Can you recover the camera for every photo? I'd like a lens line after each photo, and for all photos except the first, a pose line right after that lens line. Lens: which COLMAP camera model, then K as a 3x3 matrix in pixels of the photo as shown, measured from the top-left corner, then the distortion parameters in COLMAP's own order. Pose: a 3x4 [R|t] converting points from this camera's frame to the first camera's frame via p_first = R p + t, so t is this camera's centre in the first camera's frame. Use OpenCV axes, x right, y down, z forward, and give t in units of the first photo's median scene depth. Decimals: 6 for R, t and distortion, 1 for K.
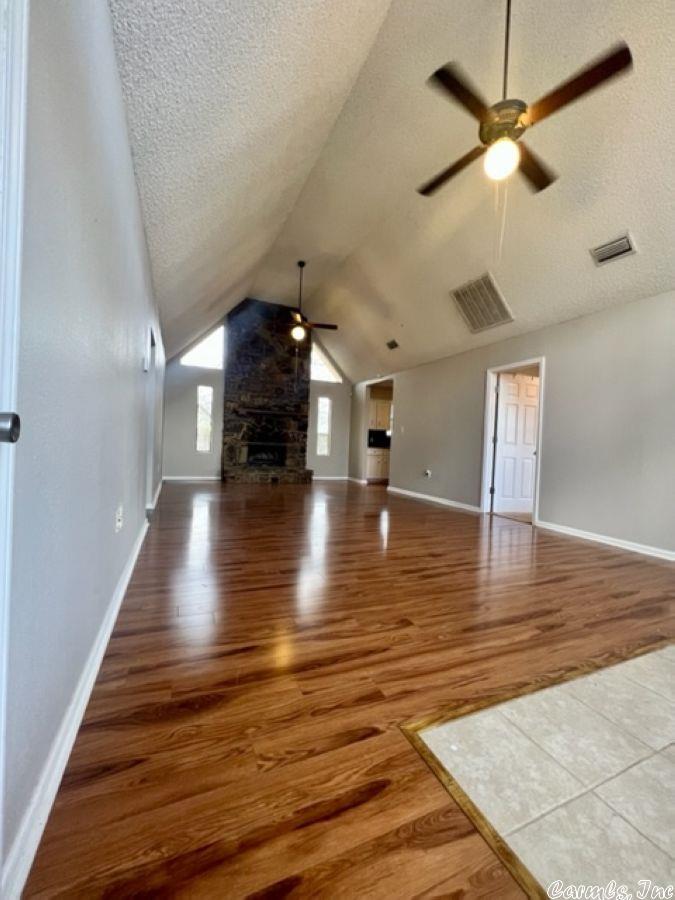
lens RADIAL K [[364.1, 0, 341.1], [0, 364.1, 450.0], [0, 0, 1]] dist [-0.000519, -0.000209]
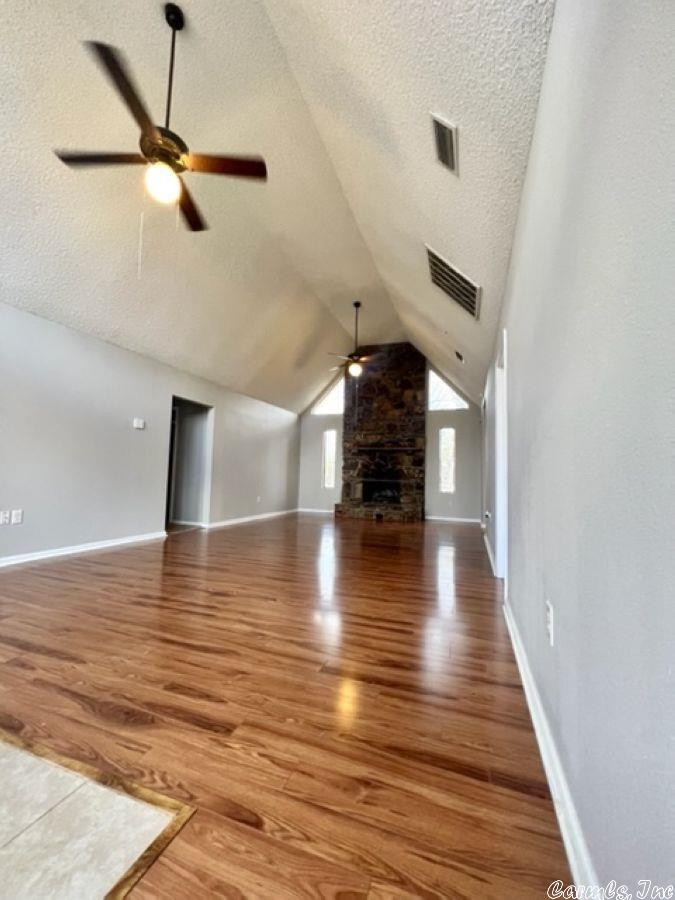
lens RADIAL K [[364.1, 0, 339.7], [0, 364.1, 450.4], [0, 0, 1]] dist [-0.000519, -0.000209]
pose [[0.719609, -0.068811, -0.690962, 0.424461], [-0.009864, 0.993964, -0.109259, 0.012412], [0.694310, 0.085439, 0.714587, 0.203042]]
